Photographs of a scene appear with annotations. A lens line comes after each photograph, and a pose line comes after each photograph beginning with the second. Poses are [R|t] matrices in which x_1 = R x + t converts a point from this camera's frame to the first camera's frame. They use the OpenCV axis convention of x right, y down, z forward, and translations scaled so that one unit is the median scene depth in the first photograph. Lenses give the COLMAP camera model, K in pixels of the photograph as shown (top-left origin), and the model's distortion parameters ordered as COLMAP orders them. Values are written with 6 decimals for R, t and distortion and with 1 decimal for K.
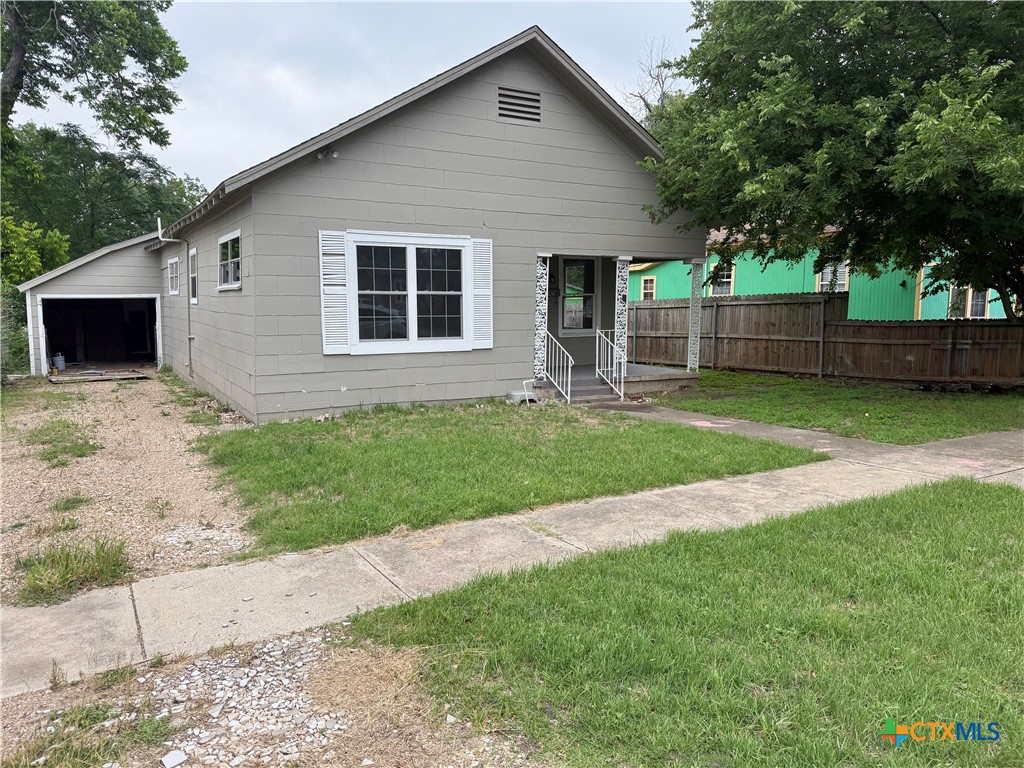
lens RADIAL K [[706.4, 0, 509.5], [0, 706.4, 385.7], [0, 0, 1]] dist [0.031904, -0.012674]
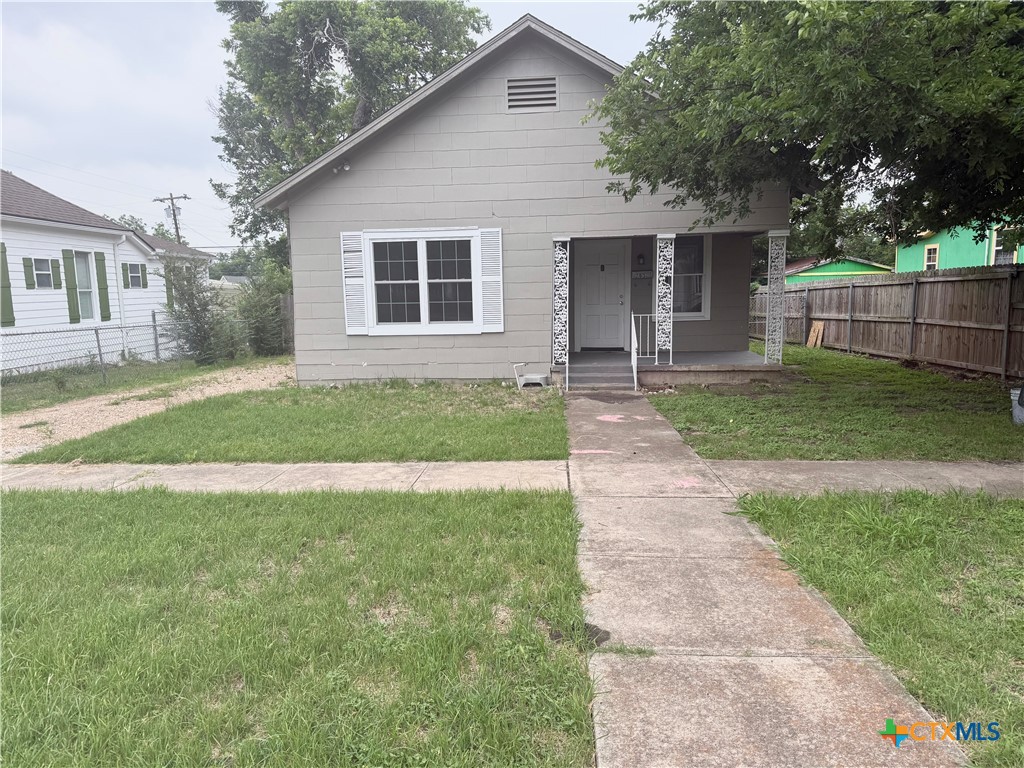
lens RADIAL K [[706.4, 0, 504.4], [0, 706.4, 381.5], [0, 0, 1]] dist [0.031904, -0.012674]
pose [[0.829258, 0.057865, -0.555863, 0.587072], [-0.044738, 0.998307, 0.037181, -0.019701], [0.557073, -0.005964, 0.830442, 0.133999]]
